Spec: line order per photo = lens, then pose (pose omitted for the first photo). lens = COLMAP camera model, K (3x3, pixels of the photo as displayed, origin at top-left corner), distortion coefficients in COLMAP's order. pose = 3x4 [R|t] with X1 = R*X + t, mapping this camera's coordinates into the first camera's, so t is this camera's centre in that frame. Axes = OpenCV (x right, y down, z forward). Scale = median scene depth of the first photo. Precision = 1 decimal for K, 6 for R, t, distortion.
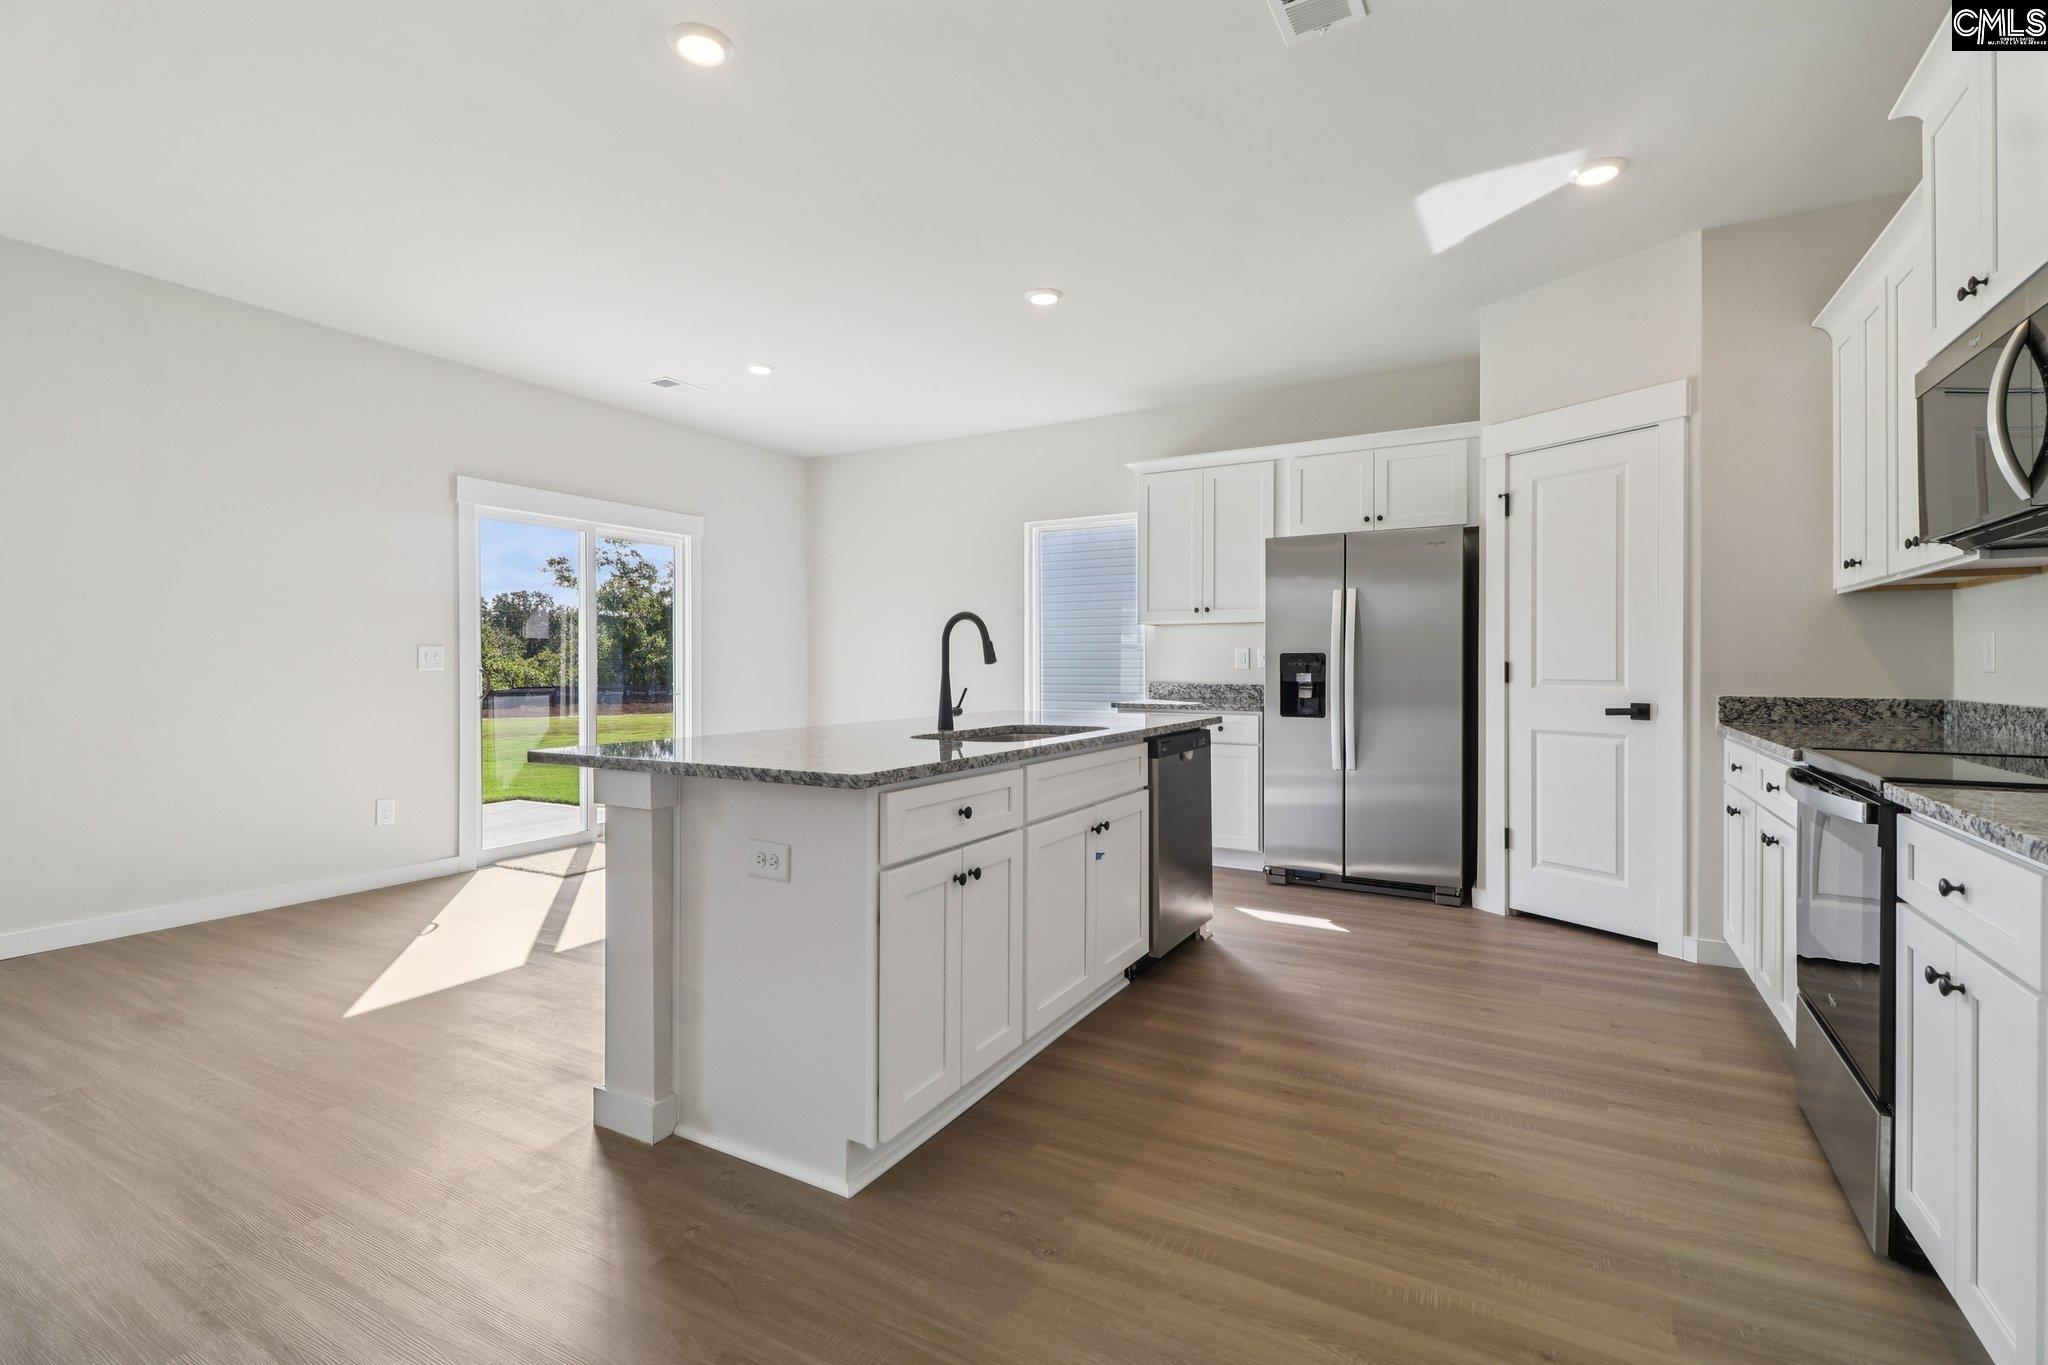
lens RADIAL K [[921.6, 0, 1018.6], [0, 921.6, 667.5], [0, 0, 1]] dist [-0.000748, -0.000182]
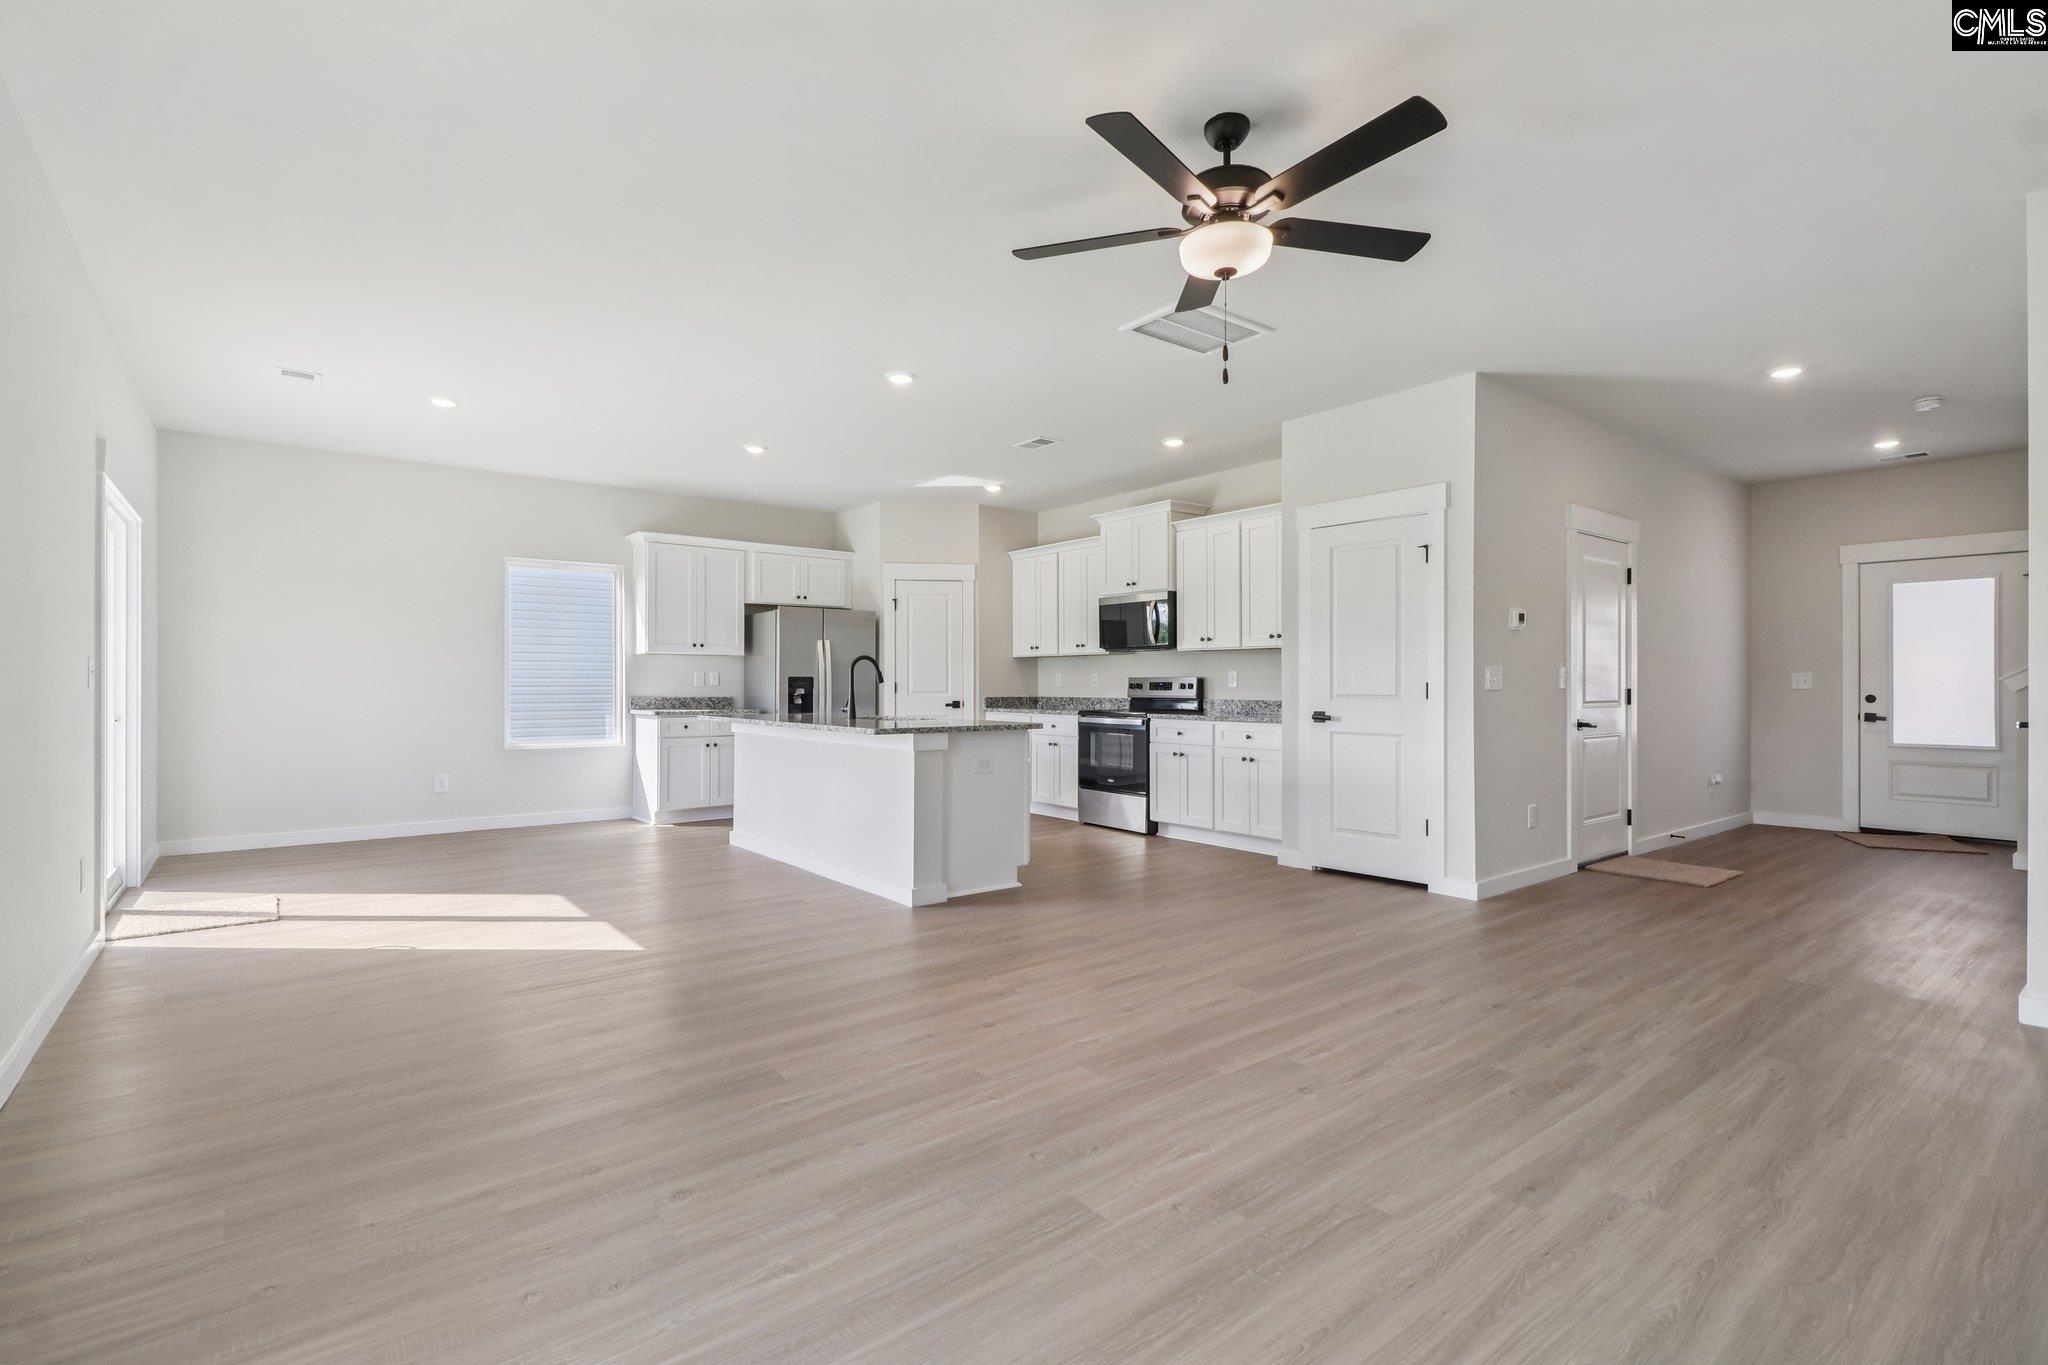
lens RADIAL K [[968.4, 0, 1009.0], [0, 968.4, 672.1], [0, 0, 1]] dist [-0.000206, -0.000416]
pose [[0.362419, 0.011060, 0.931950, -1.353803], [-0.000103, 0.999930, -0.011826, -0.004006], [-0.932015, 0.004190, 0.362395, 0.005932]]
